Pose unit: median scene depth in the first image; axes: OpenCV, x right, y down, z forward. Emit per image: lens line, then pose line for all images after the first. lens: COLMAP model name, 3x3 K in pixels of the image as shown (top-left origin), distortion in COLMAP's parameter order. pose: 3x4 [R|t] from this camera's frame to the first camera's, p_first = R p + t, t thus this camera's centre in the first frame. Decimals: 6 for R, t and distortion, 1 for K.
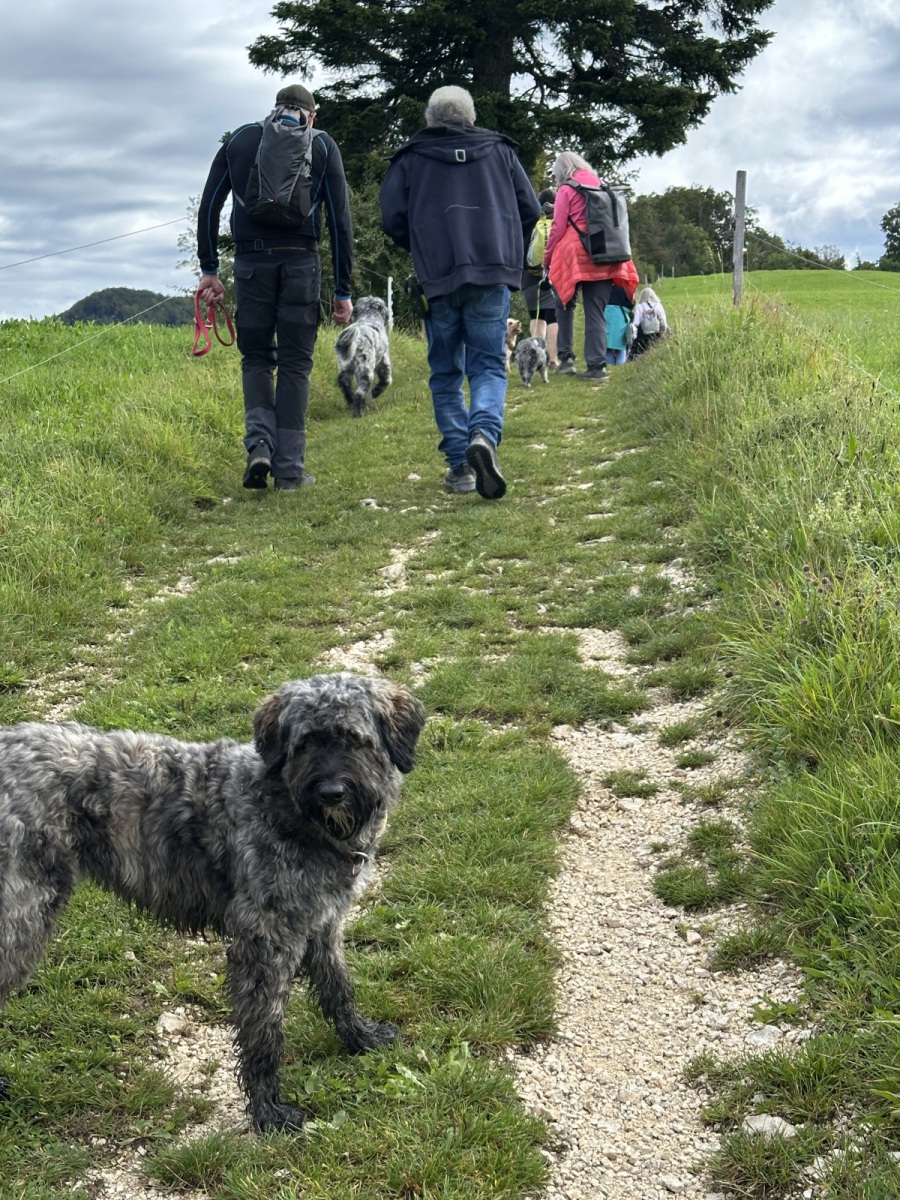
lens RADIAL K [[1898.5, 0, 450.0], [0, 1898.5, 600.0], [0, 0, 1]] dist [0.115344, -0.130179]
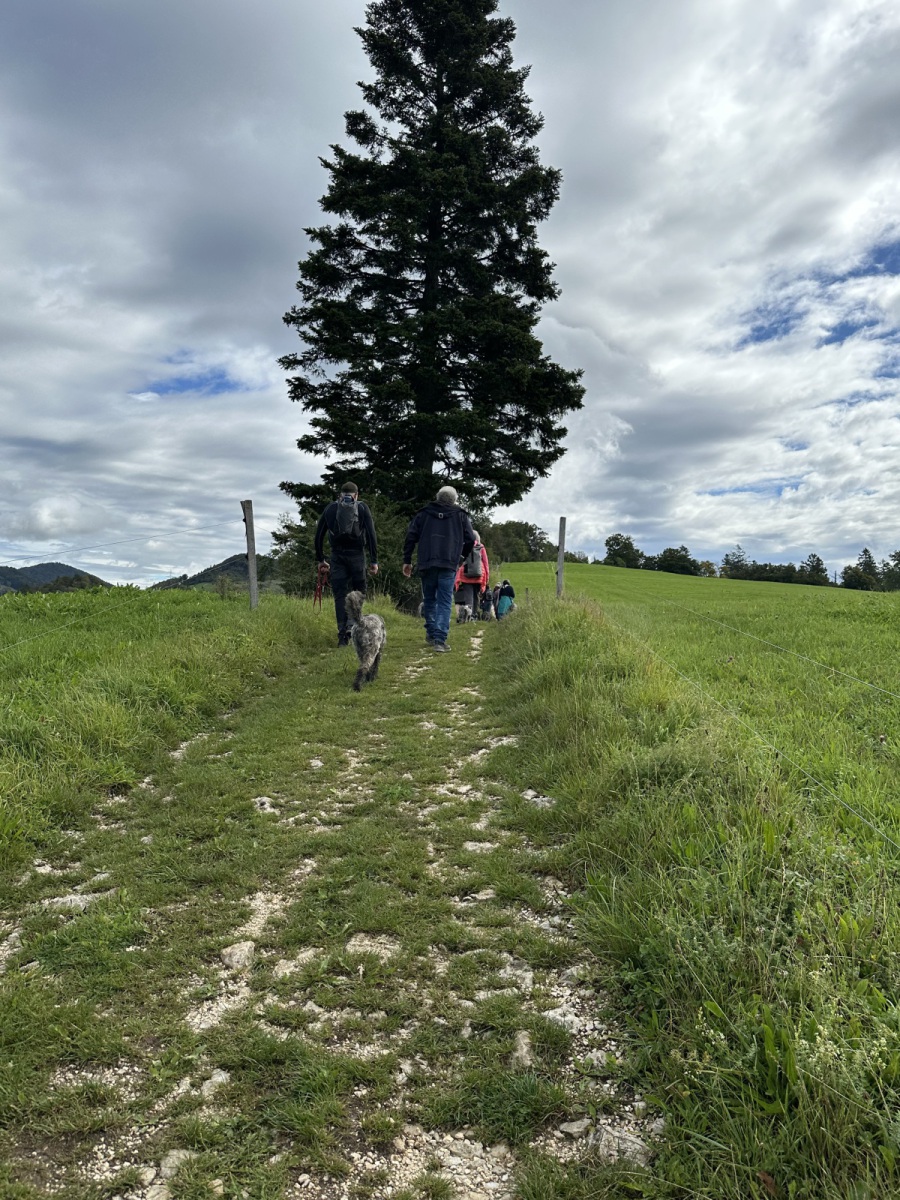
lens RADIAL K [[902.4, 0, 487.4], [0, 902.4, 592.7], [0, 0, 1]] dist [-0.002892, -0.000915]
pose [[0.994602, 0.044945, 0.093524, 0.006760], [-0.032489, 0.990892, -0.130684, -0.023770], [-0.098546, 0.126940, 0.987003, 0.104769]]
